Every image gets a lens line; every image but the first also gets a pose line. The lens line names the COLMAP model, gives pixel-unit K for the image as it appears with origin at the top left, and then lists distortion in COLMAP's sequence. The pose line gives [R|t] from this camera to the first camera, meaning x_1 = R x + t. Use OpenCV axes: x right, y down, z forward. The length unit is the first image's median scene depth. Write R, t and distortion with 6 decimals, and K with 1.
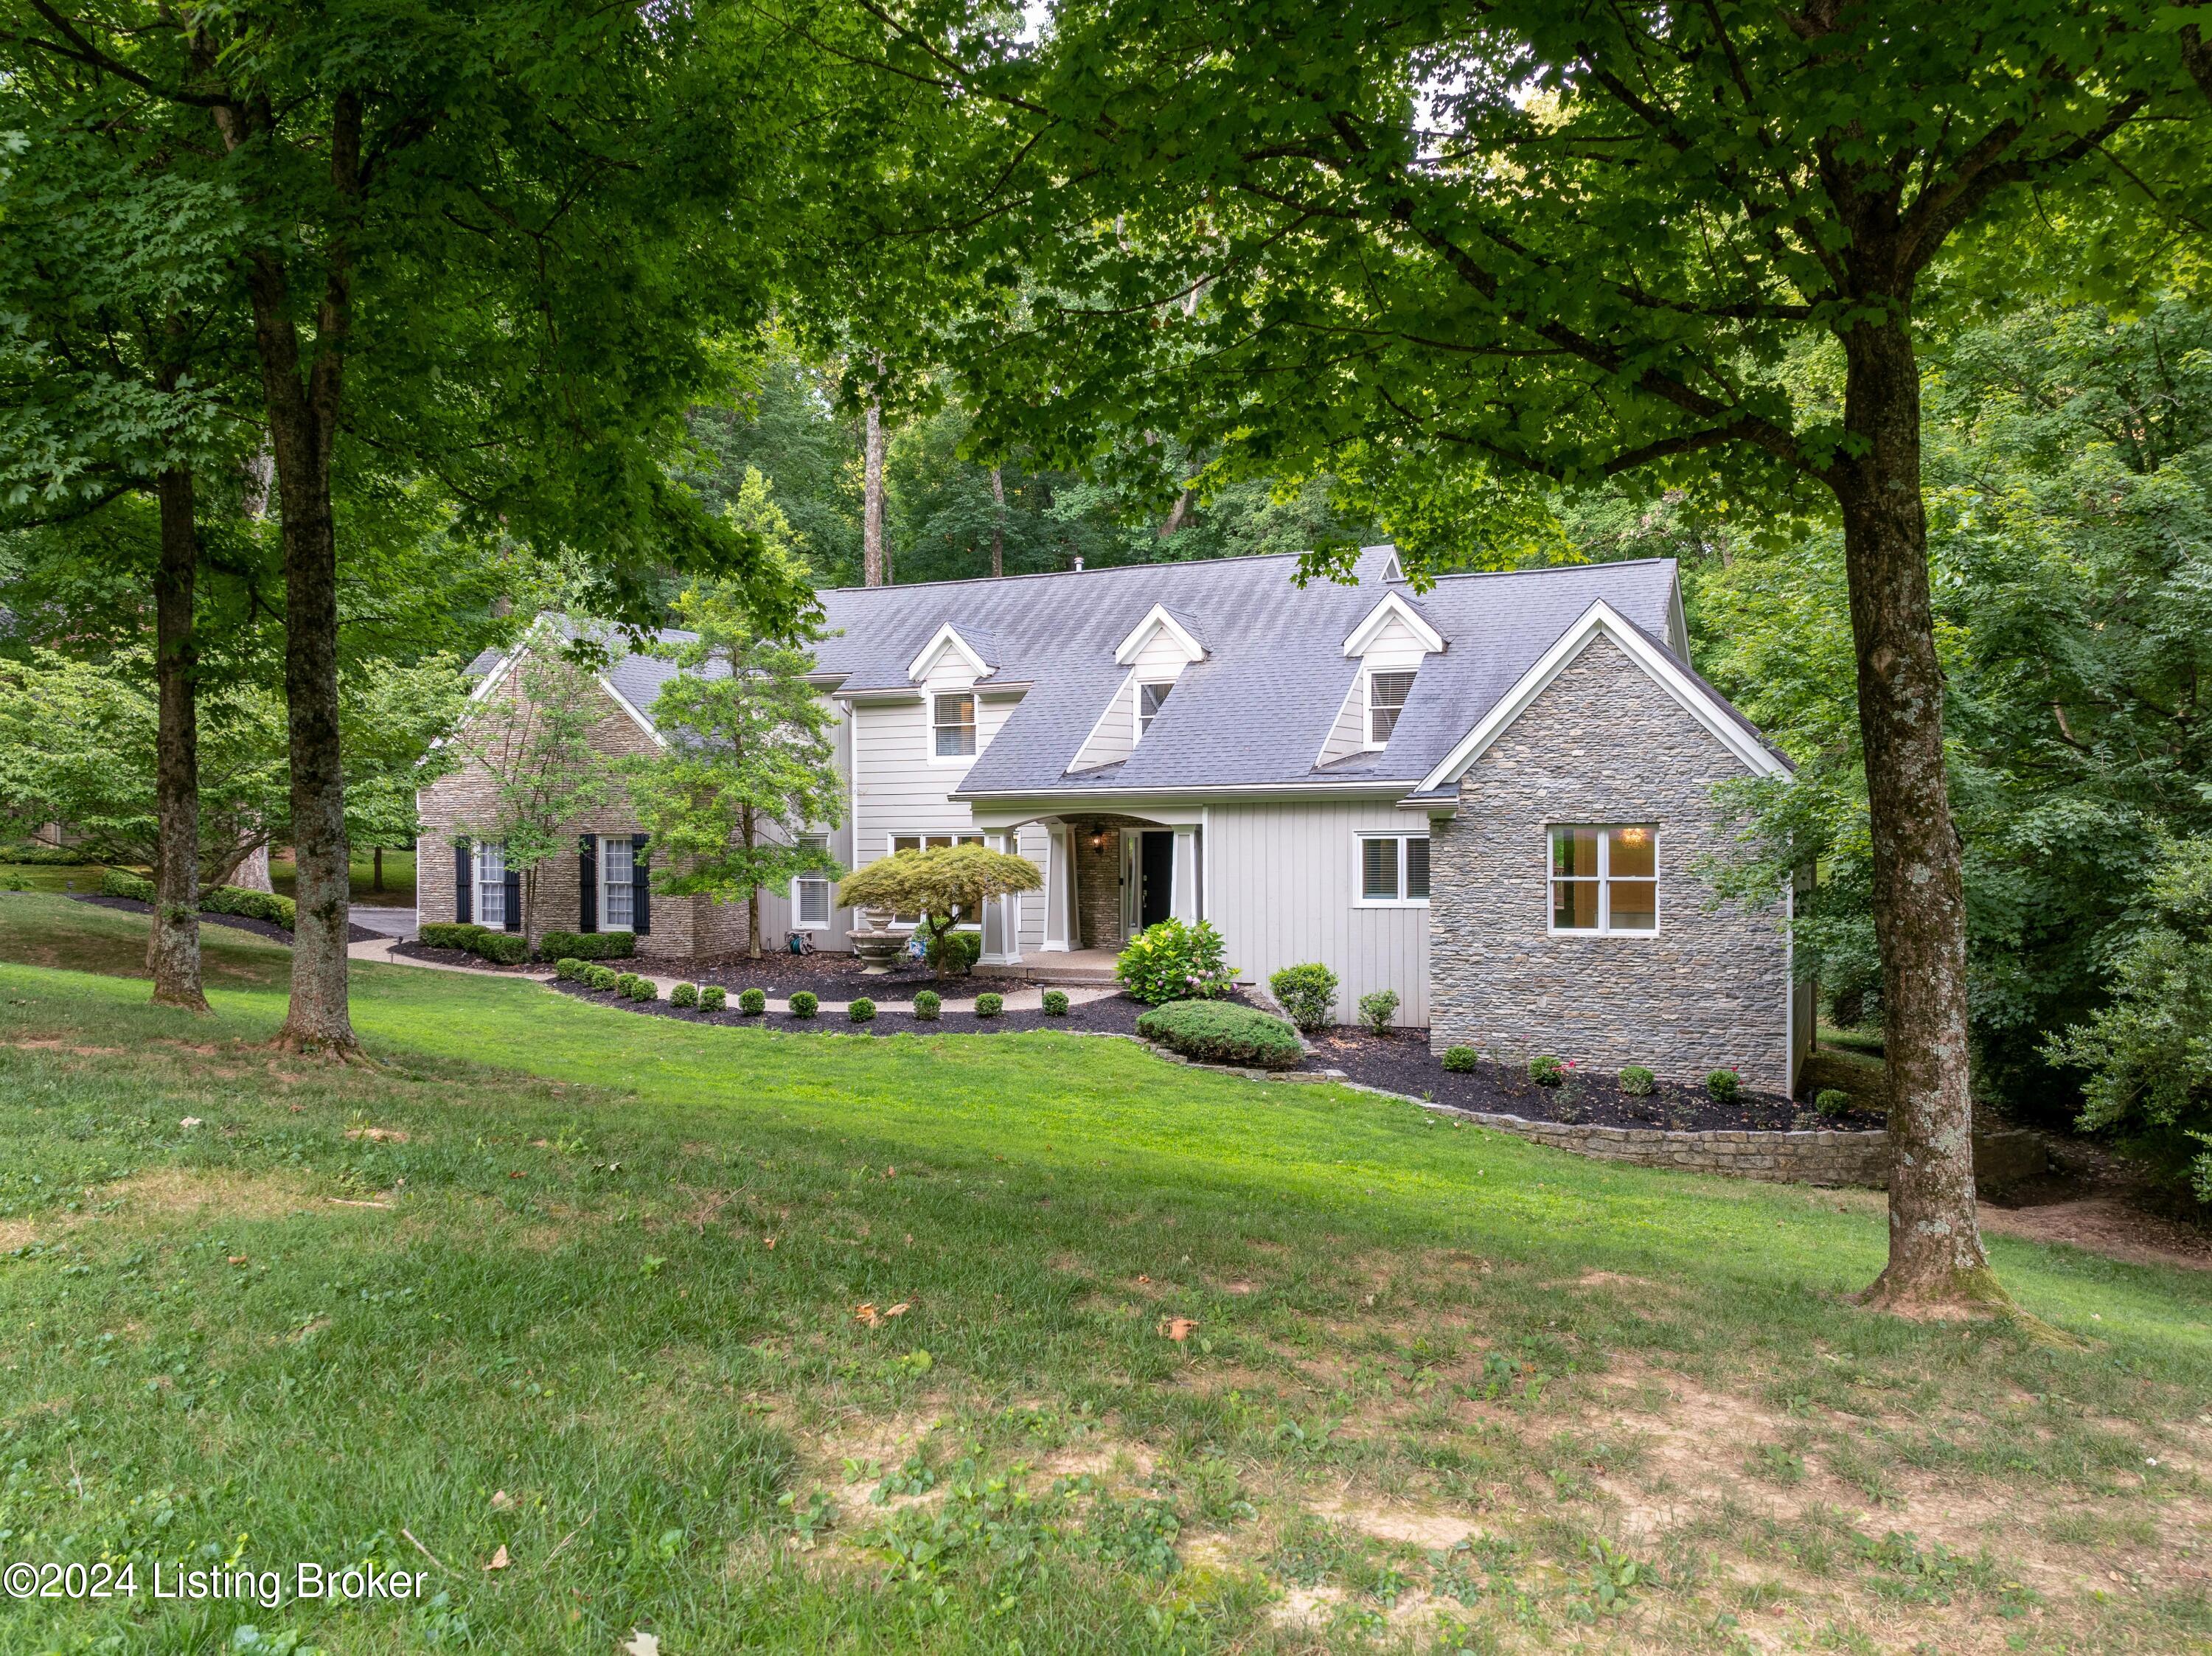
lens RADIAL K [[1563.6, 0, 1099.1], [0, 1563.6, 828.0], [0, 0, 1]] dist [-0.038376, -0.003316]
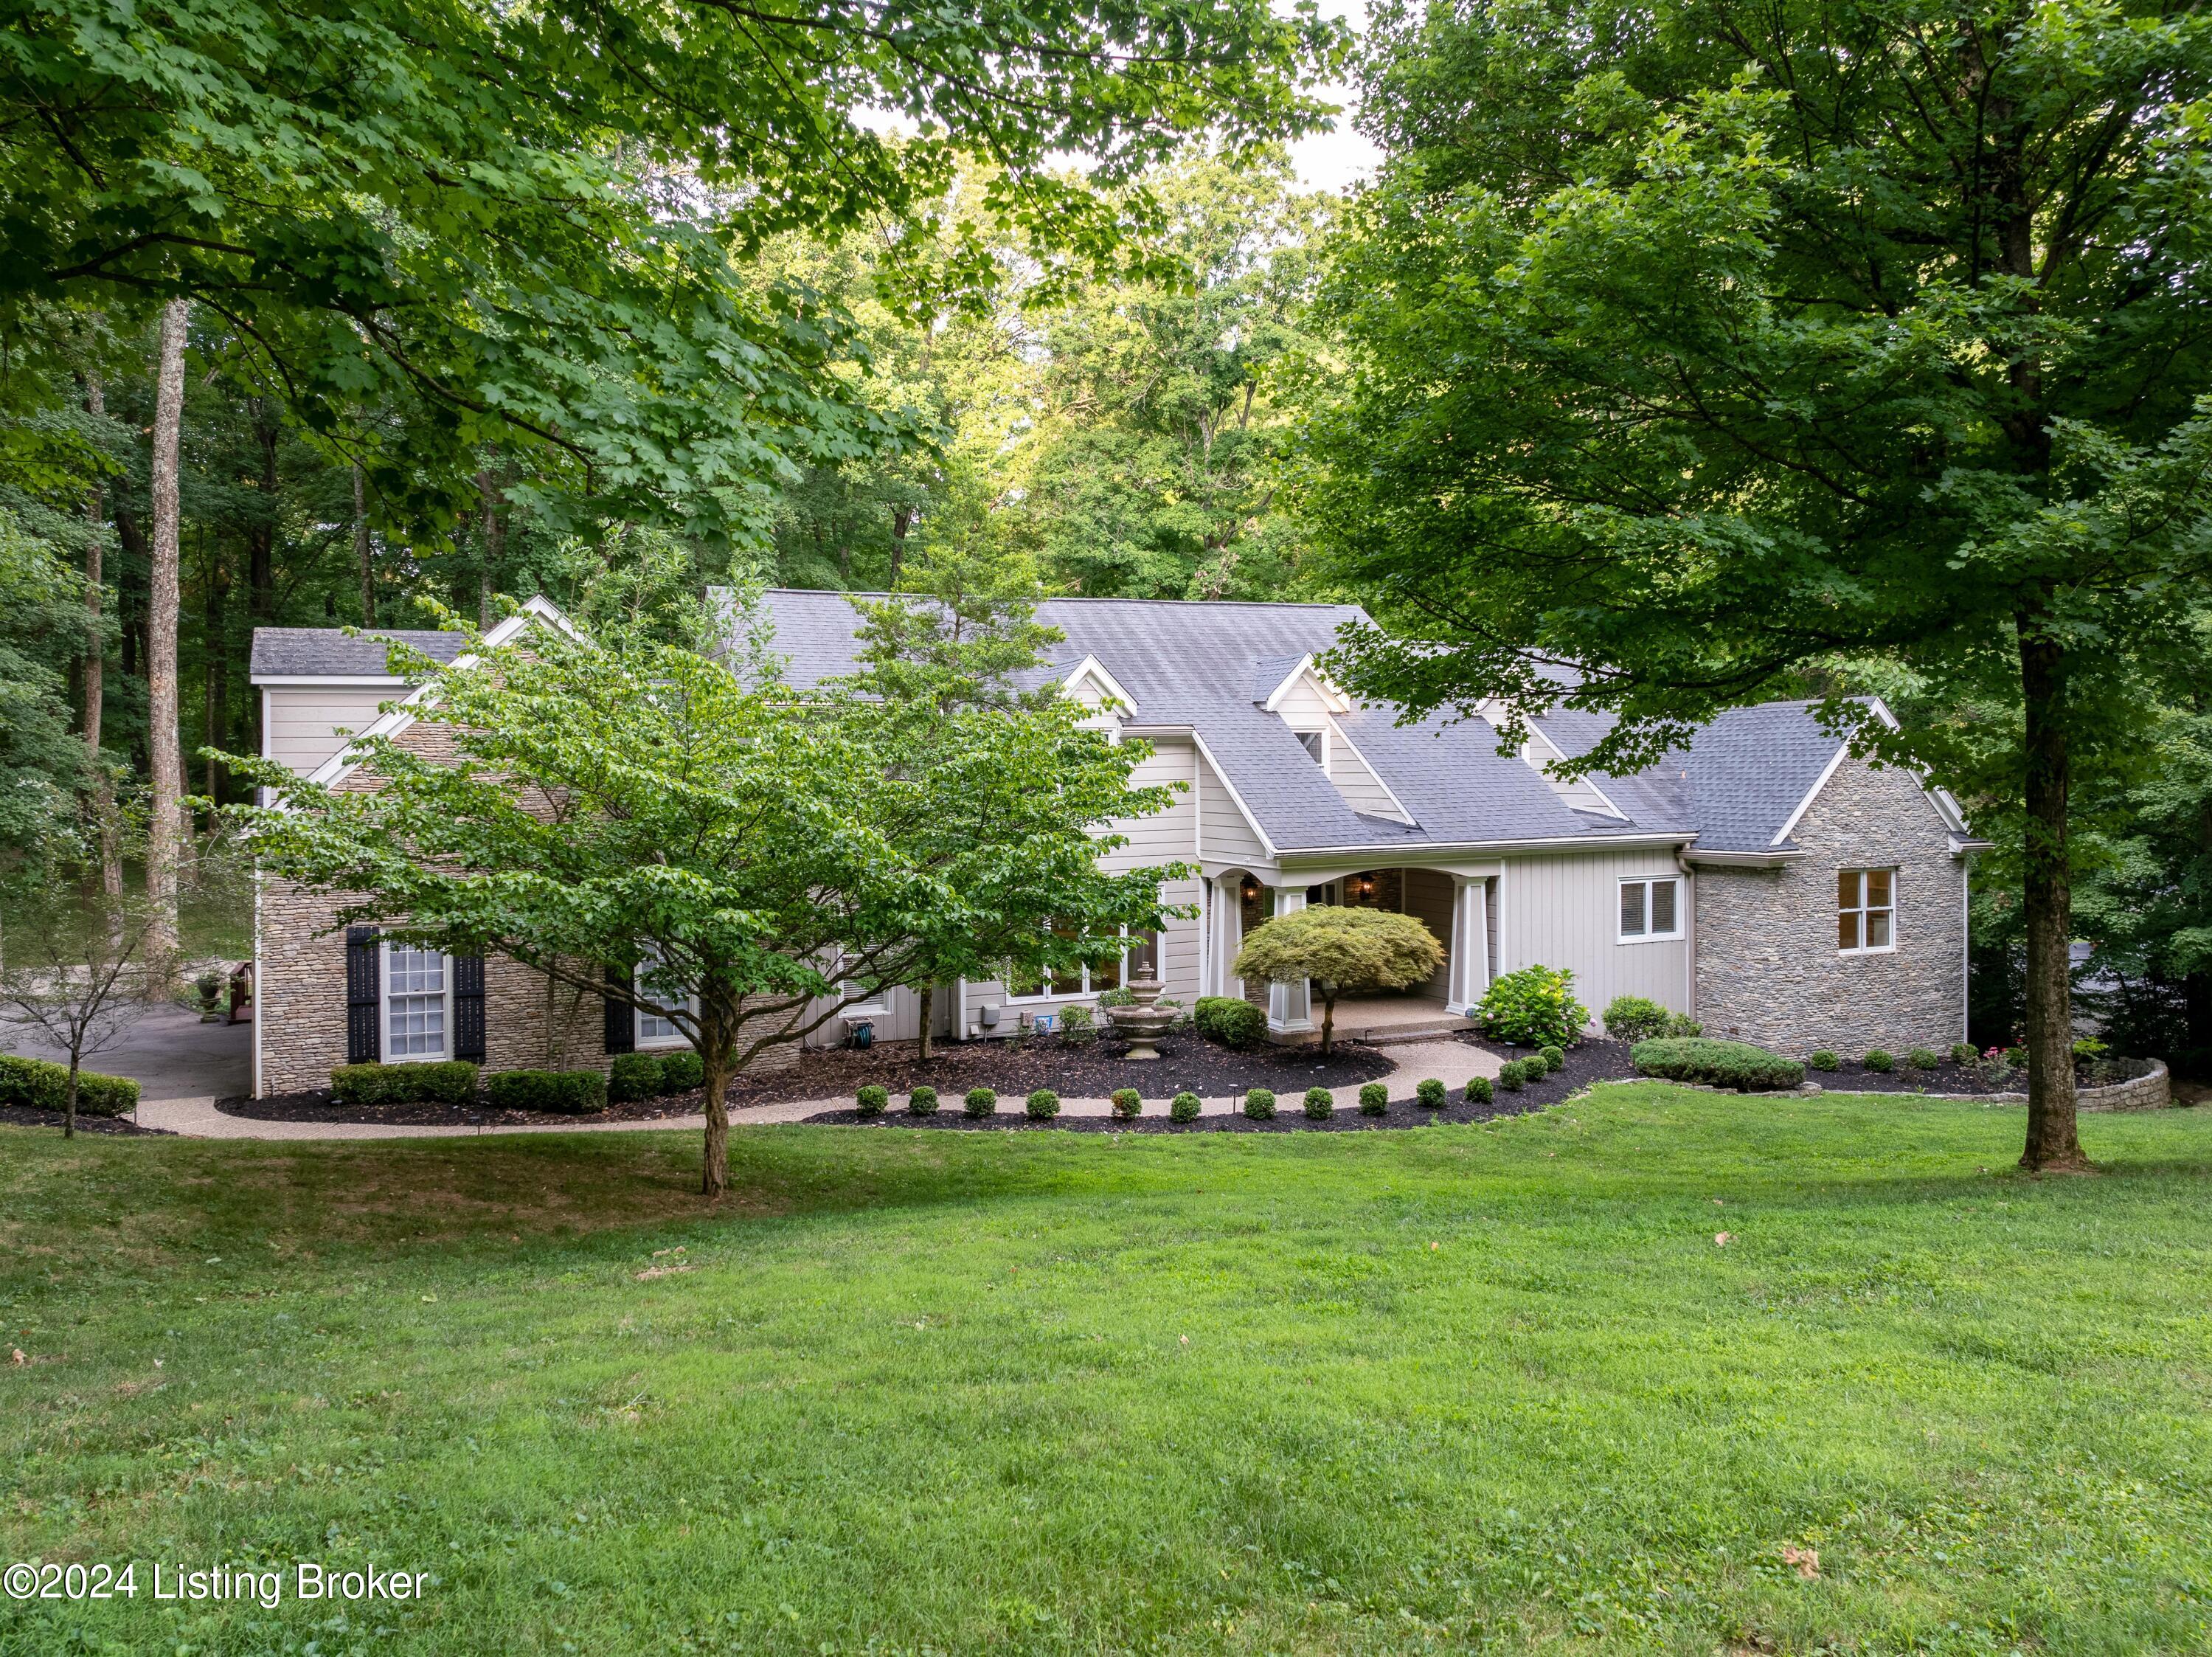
lens RADIAL K [[1563.8, 0, 1099.1], [0, 1563.8, 828.5], [0, 0, 1]] dist [-0.038376, -0.003316]
pose [[0.665795, -0.008108, 0.746091, -0.768428], [0.013745, 0.999905, -0.001399, -0.030587], [-0.746008, 0.011186, 0.665843, 0.434114]]
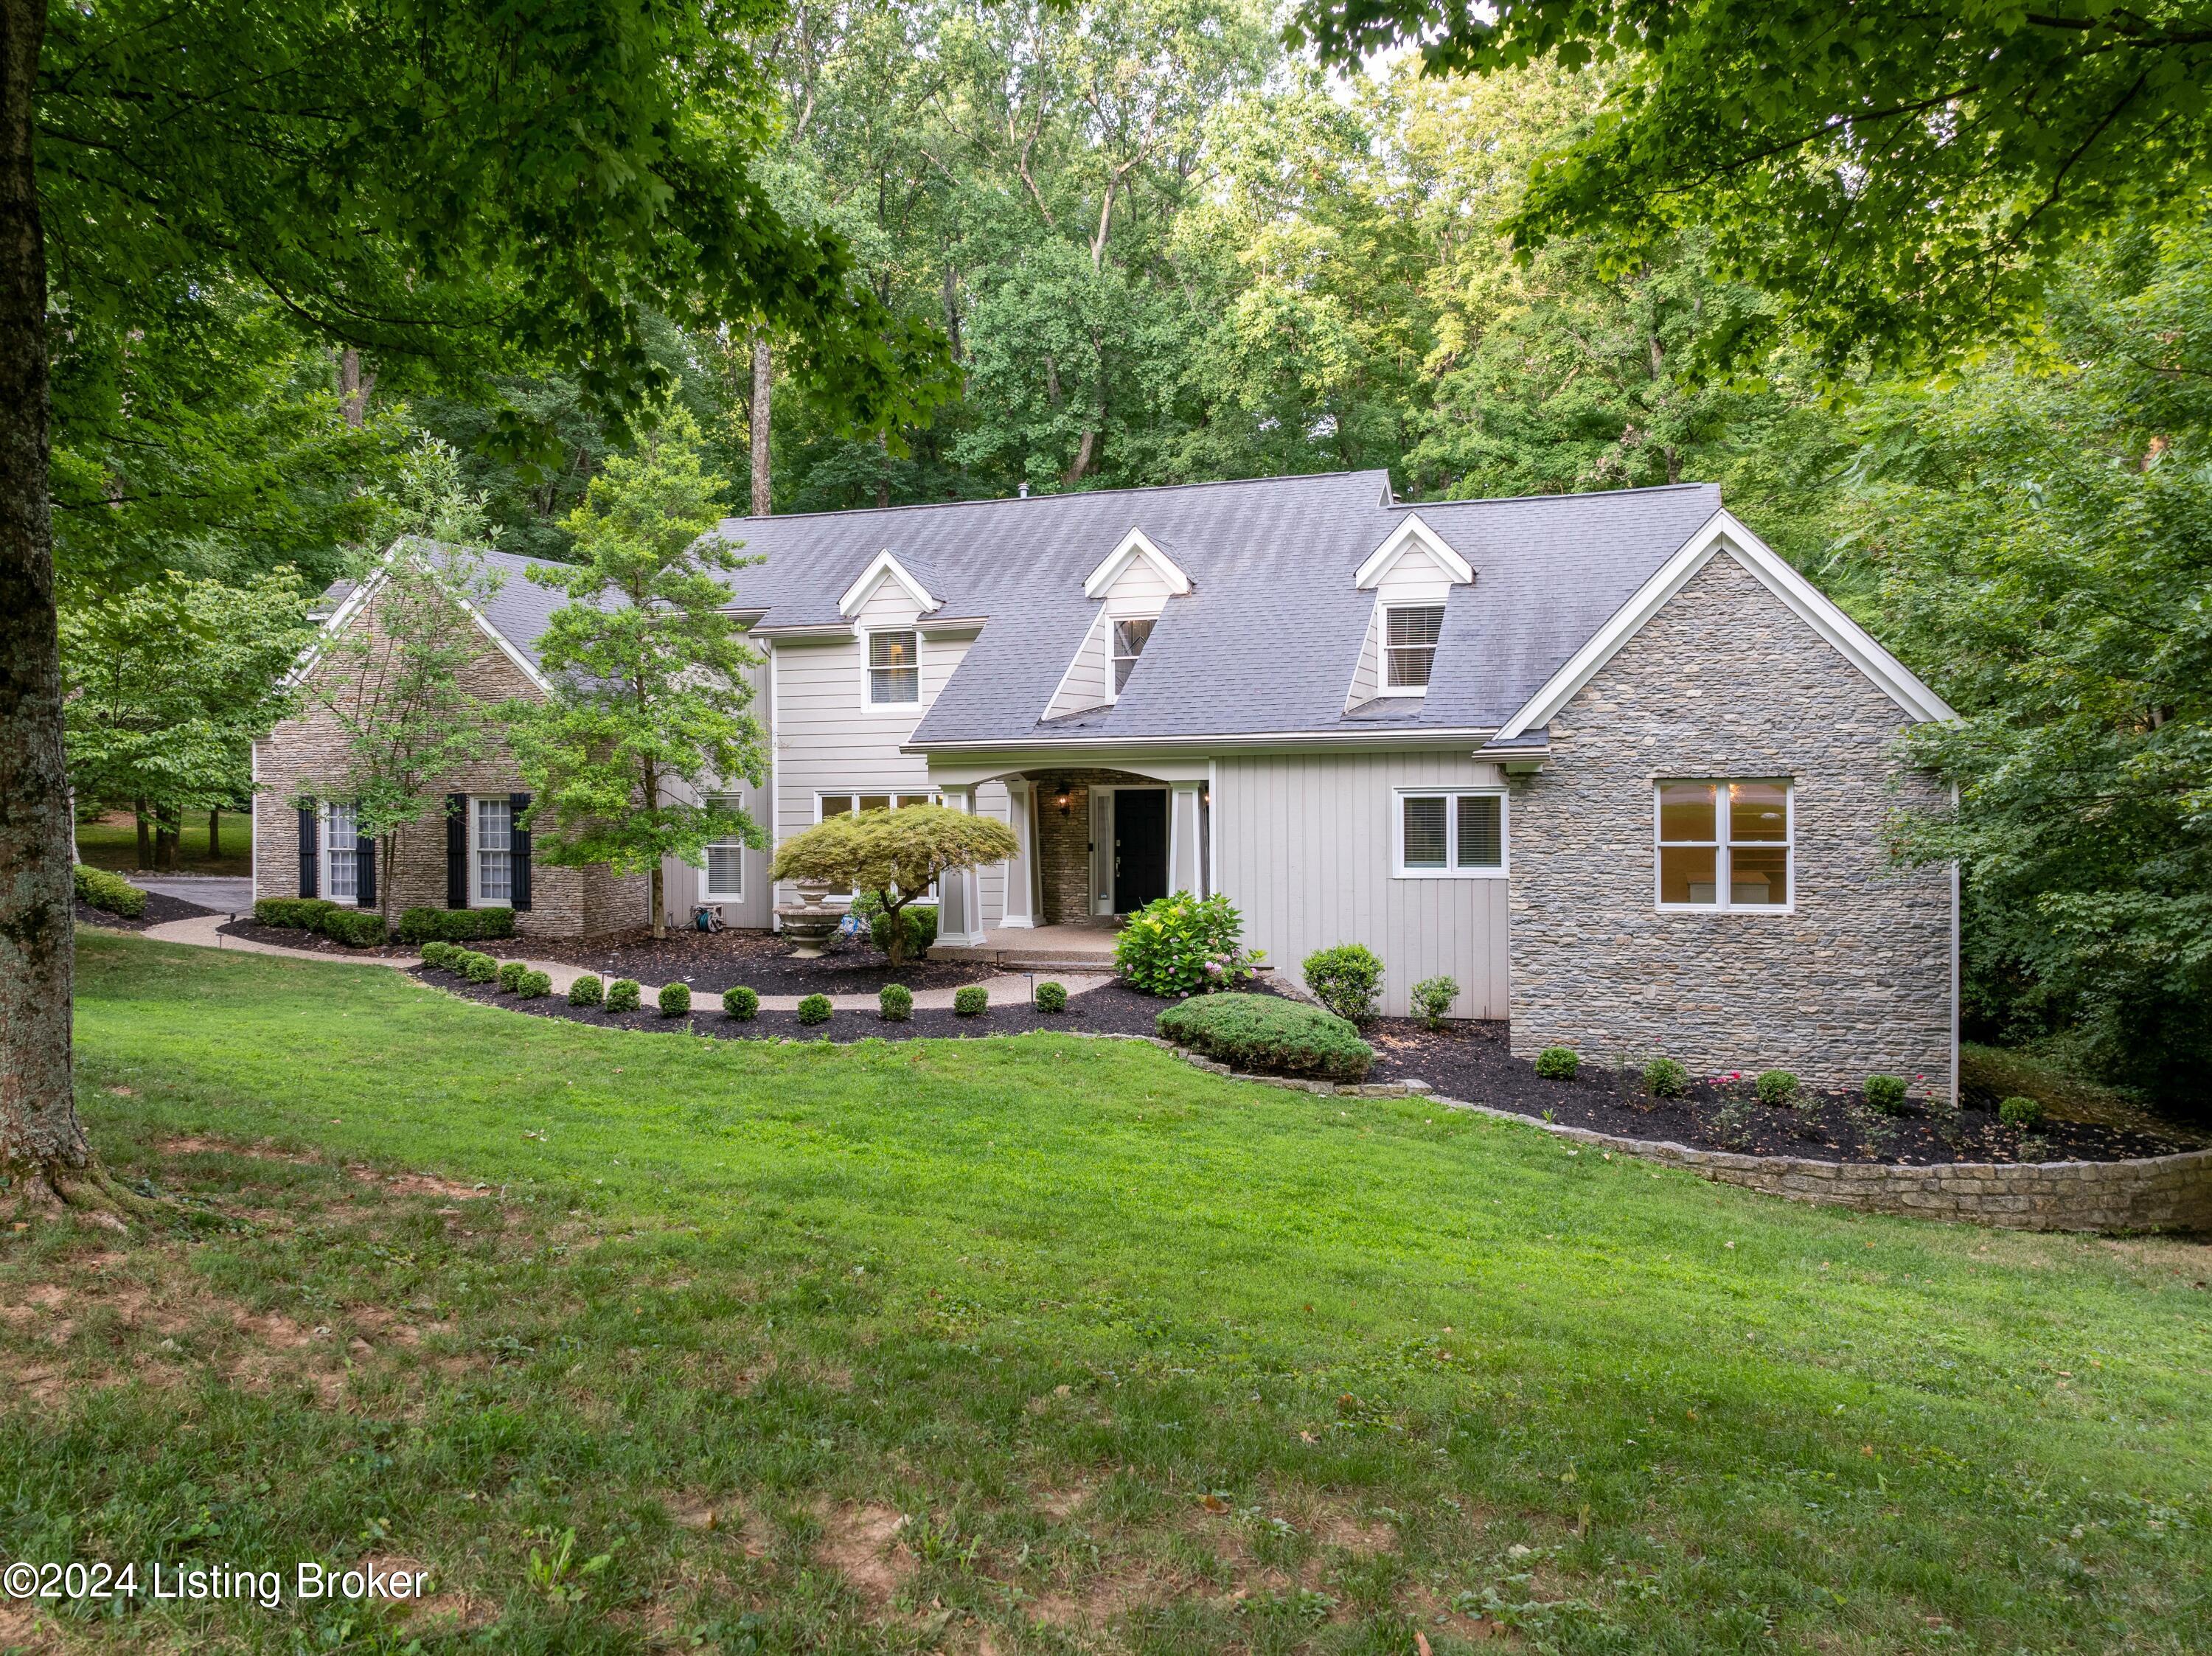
lens RADIAL K [[1561.2, 0, 1108.3], [0, 1561.2, 783.0], [0, 0, 1]] dist [-0.037469, -0.004282]
pose [[0.996197, -0.000324, 0.087123, -0.054908], [0.000688, 0.999991, -0.004143, 0.002215], [-0.087121, 0.004187, 0.996189, 0.141913]]
